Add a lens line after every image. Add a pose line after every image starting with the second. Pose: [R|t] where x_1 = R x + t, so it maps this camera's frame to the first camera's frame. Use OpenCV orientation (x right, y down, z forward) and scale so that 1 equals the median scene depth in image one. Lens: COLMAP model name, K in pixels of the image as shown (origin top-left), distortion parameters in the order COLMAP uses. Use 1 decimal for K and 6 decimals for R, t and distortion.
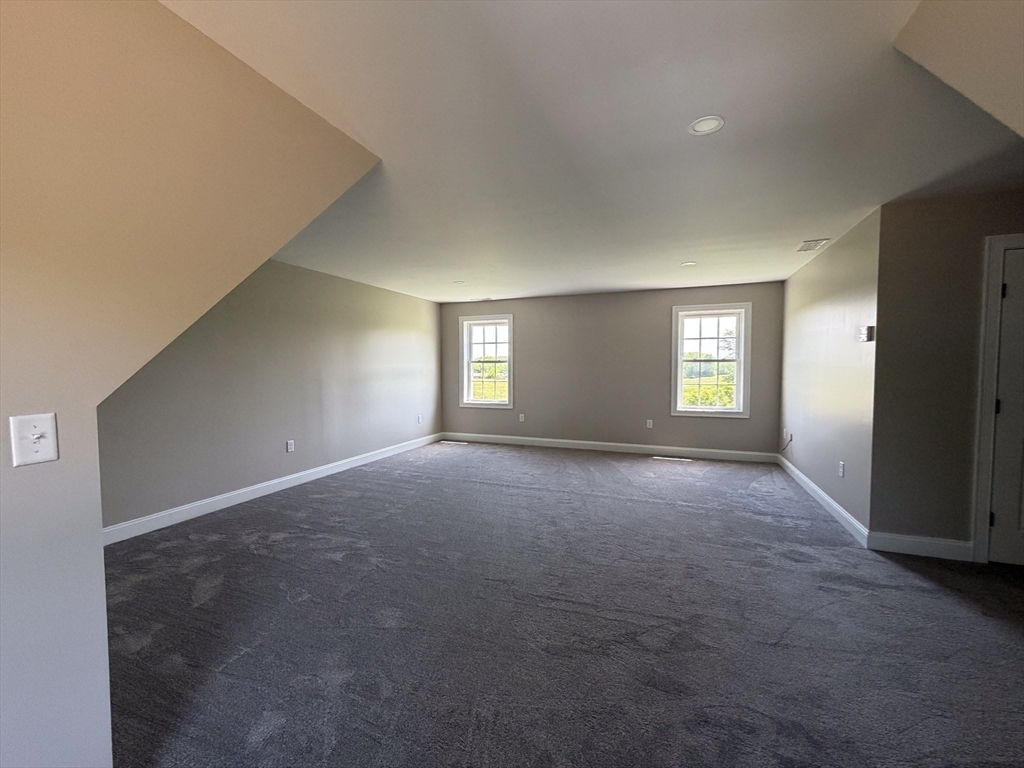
lens RADIAL K [[413.0, 0, 514.6], [0, 413.0, 384.6], [0, 0, 1]] dist [-0.002695, 0.000238]
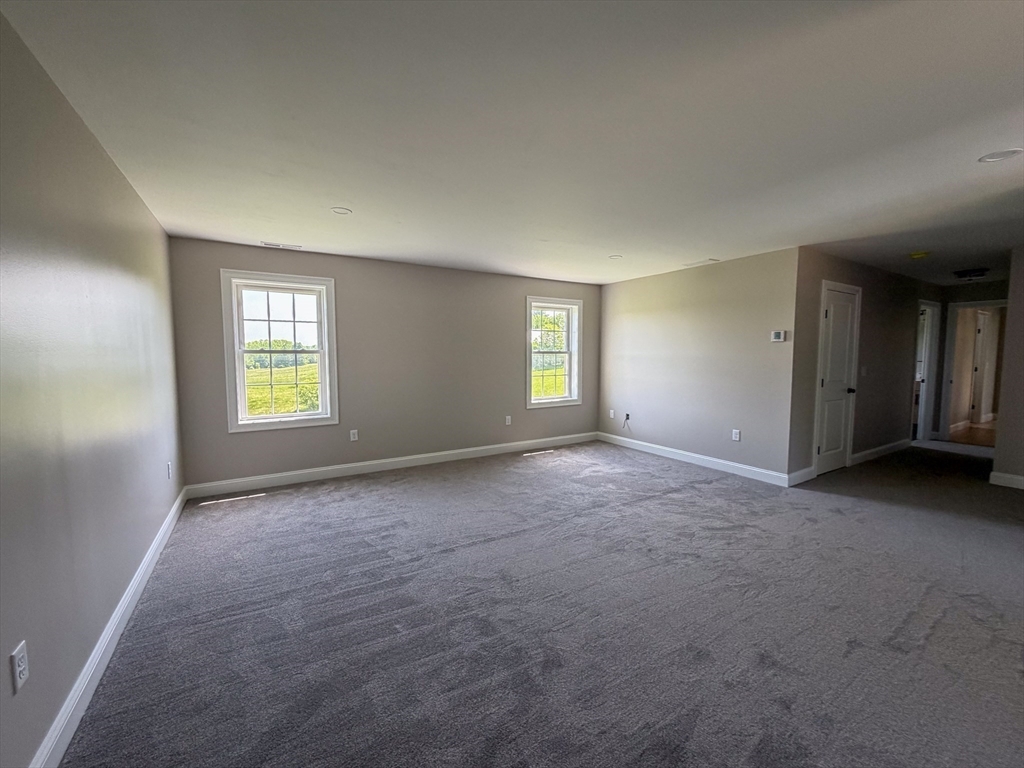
lens RADIAL K [[413.0, 0, 514.6], [0, 413.0, 384.6], [0, 0, 1]] dist [-0.002695, 0.000238]
pose [[0.606820, -0.055261, 0.792916, -0.429173], [0.036811, 0.998464, 0.041415, -0.025249], [-0.793987, 0.004056, 0.607922, 0.457140]]
